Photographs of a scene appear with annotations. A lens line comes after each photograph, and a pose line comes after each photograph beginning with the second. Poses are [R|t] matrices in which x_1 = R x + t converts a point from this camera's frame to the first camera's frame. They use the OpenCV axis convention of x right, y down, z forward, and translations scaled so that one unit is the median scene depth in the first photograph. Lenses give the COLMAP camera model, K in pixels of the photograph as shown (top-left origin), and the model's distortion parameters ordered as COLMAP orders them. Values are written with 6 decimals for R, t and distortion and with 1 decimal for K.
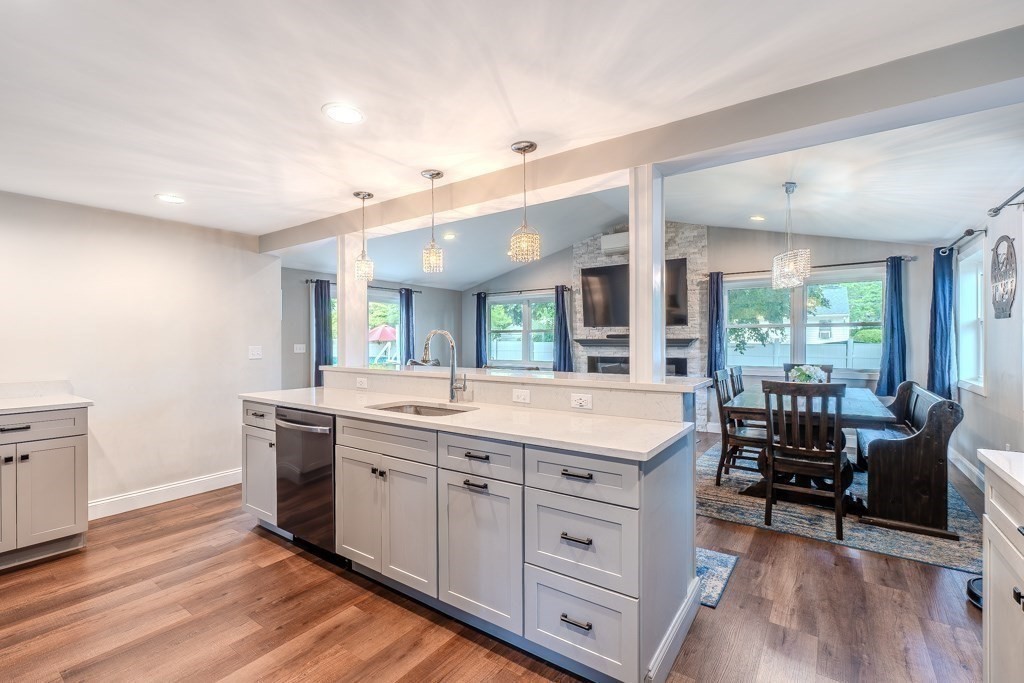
lens RADIAL K [[451.7, 0, 499.3], [0, 451.7, 341.8], [0, 0, 1]] dist [0.001300, 0.000118]
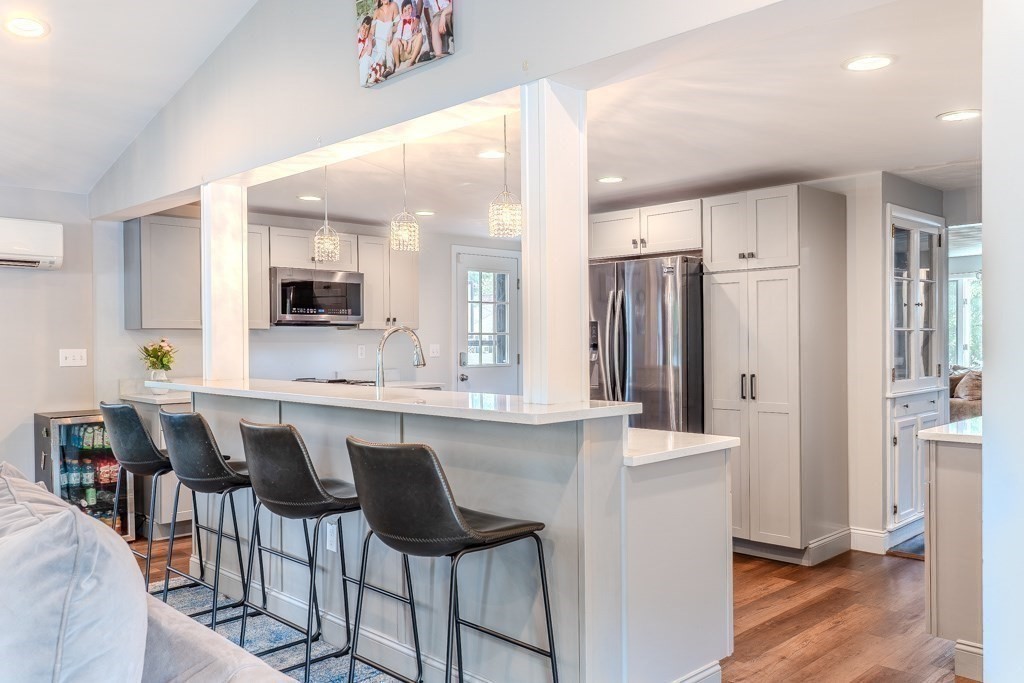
lens RADIAL K [[817.8, 0, 510.0], [0, 817.8, 346.6], [0, 0, 1]] dist [0.020396, 0.003361]
pose [[-0.986412, 0.006385, 0.164167, -0.235615], [0.008471, 0.999892, 0.012011, -0.003792], [-0.164073, 0.013238, -0.986359, 1.012666]]
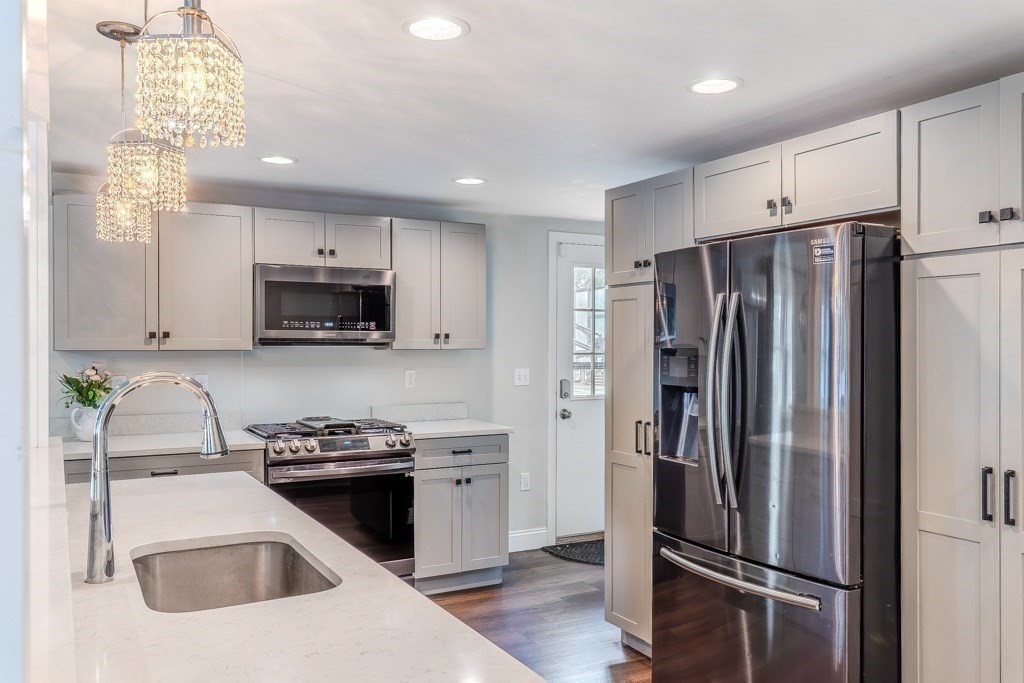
lens RADIAL K [[817.8, 0, 510.0], [0, 817.8, 346.6], [0, 0, 1]] dist [0.020396, 0.003361]
pose [[-0.906610, -0.002343, 0.421963, -0.288250], [0.000481, 0.999978, 0.006586, -0.023298], [-0.421969, 0.006174, -0.906589, 0.632773]]
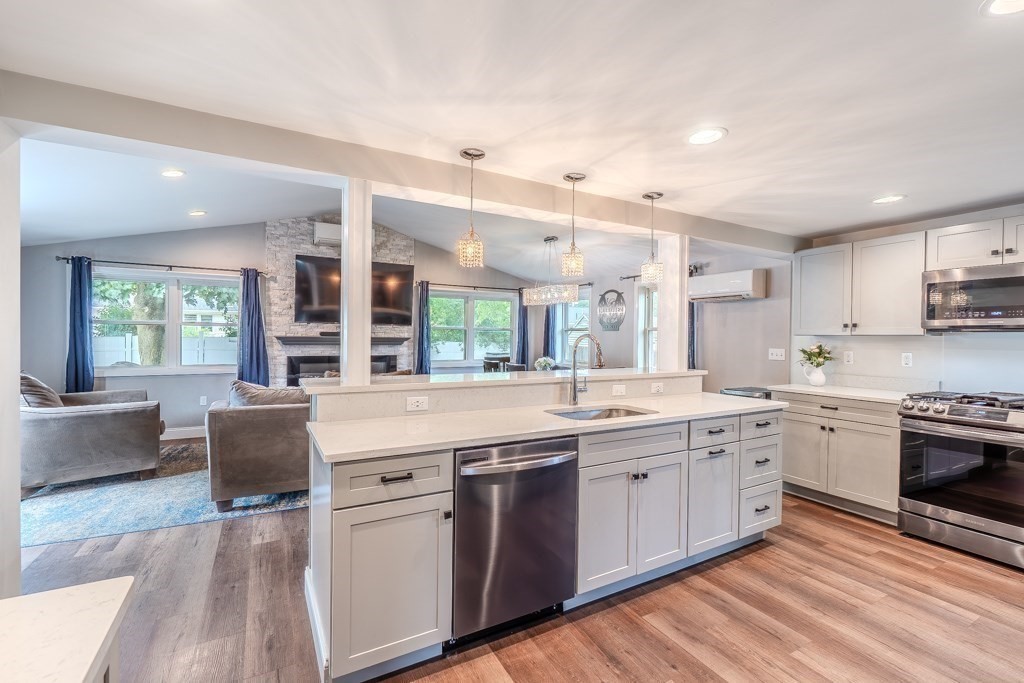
lens RADIAL K [[447.5, 0, 508.7], [0, 447.5, 342.0], [0, 0, 1]] dist [0.000079, -0.000329]
pose [[0.418950, -0.003220, 0.908004, -0.475005], [-0.009442, 0.999924, 0.007902, -0.007078], [-0.907960, -0.011884, 0.418888, 0.308628]]
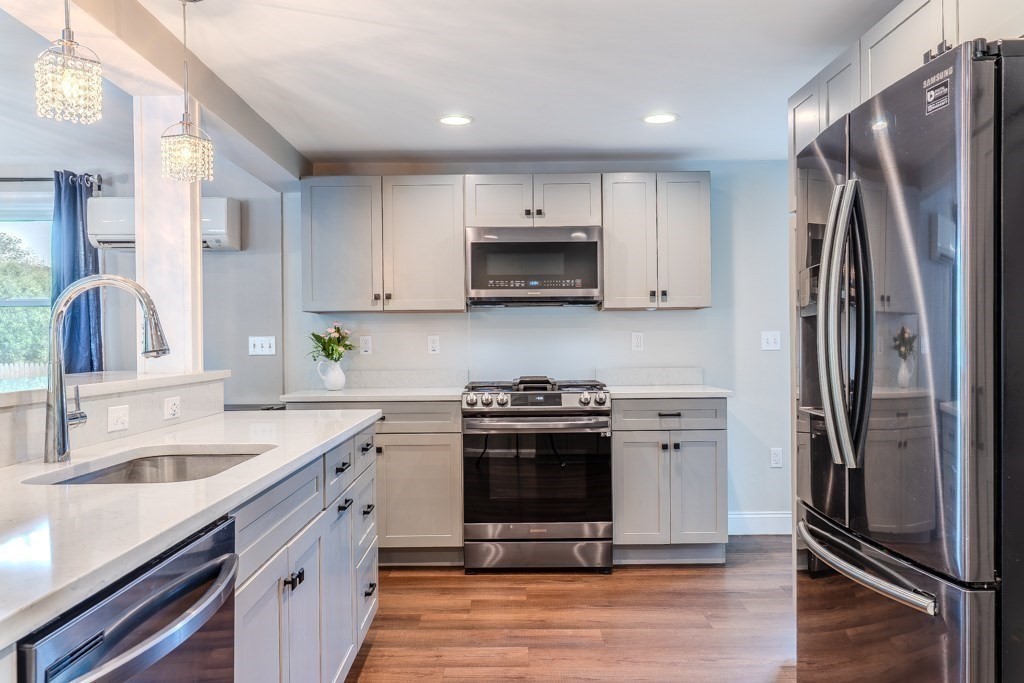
lens RADIAL K [[775.5, 0, 512.7], [0, 775.5, 346.8], [0, 0, 1]] dist [0.003299, 0.002163]
pose [[-0.595511, 0.003682, 0.803339, -0.383577], [0.012086, 0.999917, 0.004376, 0.015611], [-0.803256, 0.012315, -0.595506, 0.472103]]
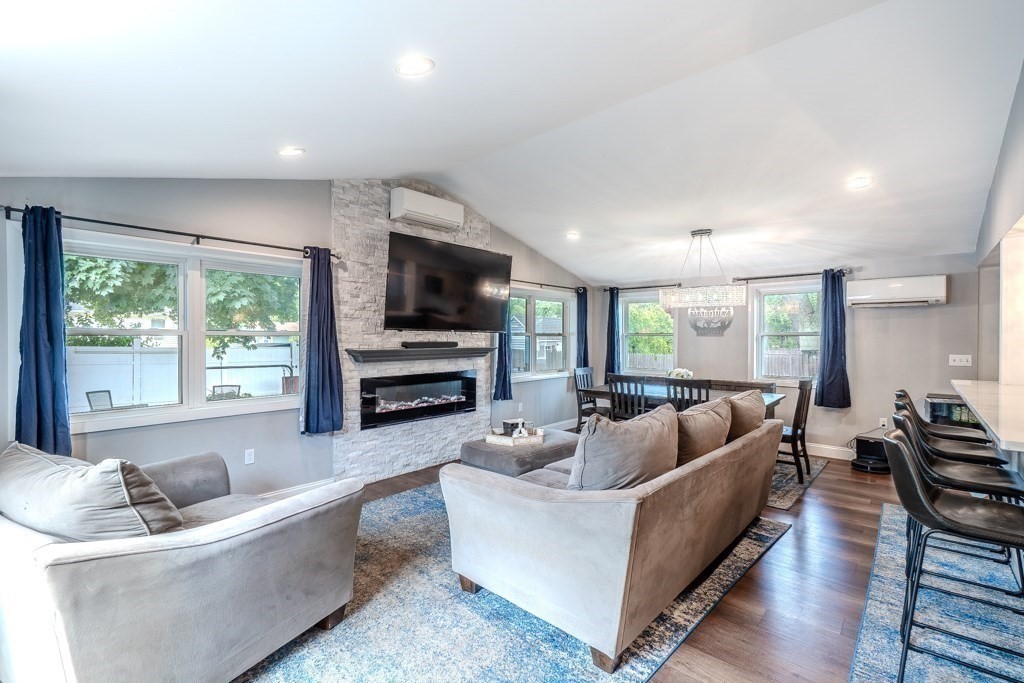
lens RADIAL K [[454.0, 0, 512.0], [0, 454.0, 341.5], [0, 0, 1]] dist [0.002622, 0.000086]
pose [[0.098430, -0.004697, 0.995133, -0.447211], [0.002961, 0.999986, 0.004427, -0.021890], [-0.995140, 0.002511, 0.098443, 0.879293]]
